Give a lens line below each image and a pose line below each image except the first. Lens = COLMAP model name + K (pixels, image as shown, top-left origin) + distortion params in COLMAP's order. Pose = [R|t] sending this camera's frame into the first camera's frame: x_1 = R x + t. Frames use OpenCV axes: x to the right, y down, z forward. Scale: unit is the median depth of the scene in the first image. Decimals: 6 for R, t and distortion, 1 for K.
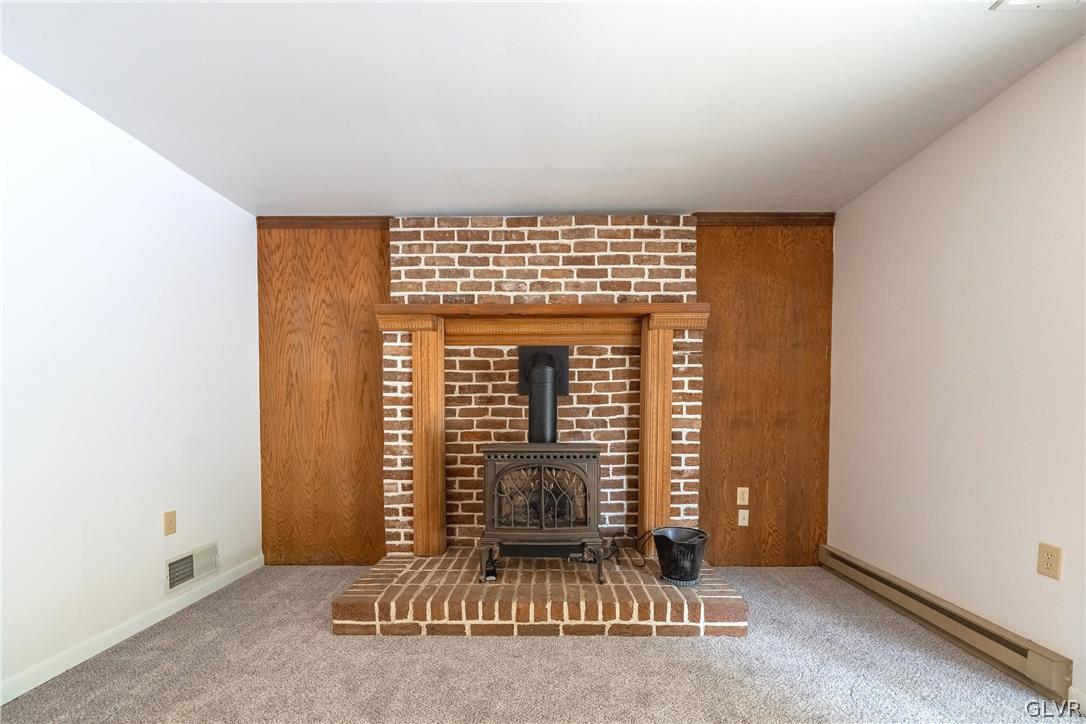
lens RADIAL K [[452.9, 0, 539.4], [0, 452.9, 430.7], [0, 0, 1]] dist [0.002665, -0.001702]
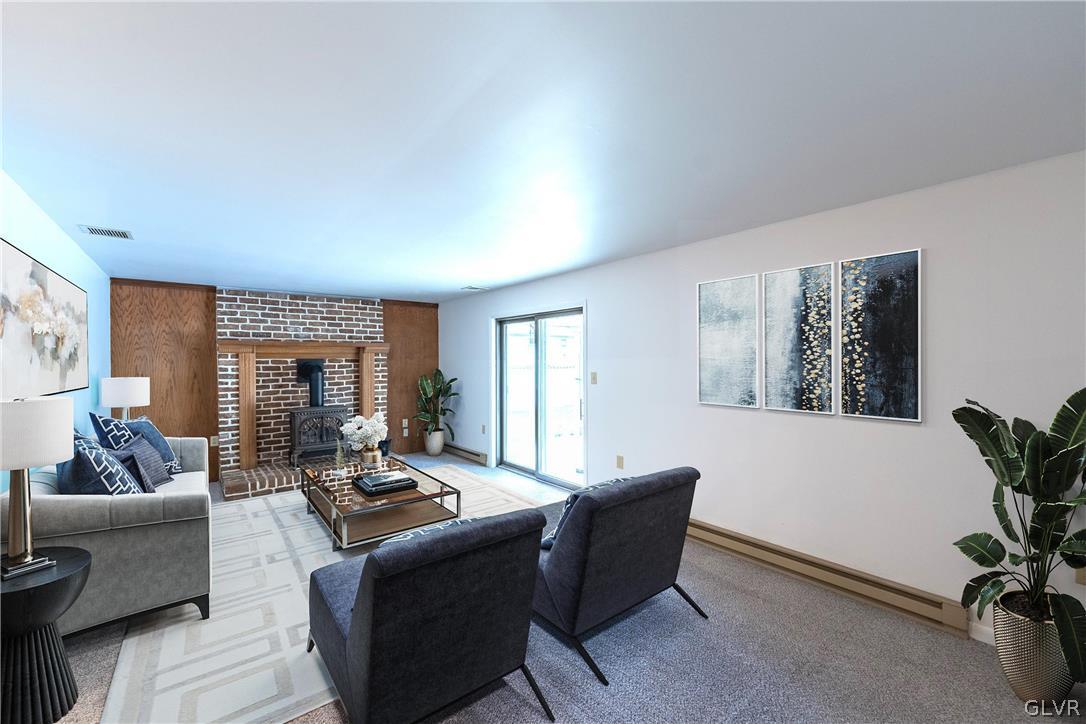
lens RADIAL K [[452.9, 0, 540.1], [0, 452.9, 362.8], [0, 0, 1]] dist [0.002665, -0.001702]
pose [[0.764664, -0.009428, 0.644361, -0.519060], [0.030205, 0.999318, -0.021222, -0.093902], [-0.643721, 0.035691, 0.764427, -1.238763]]
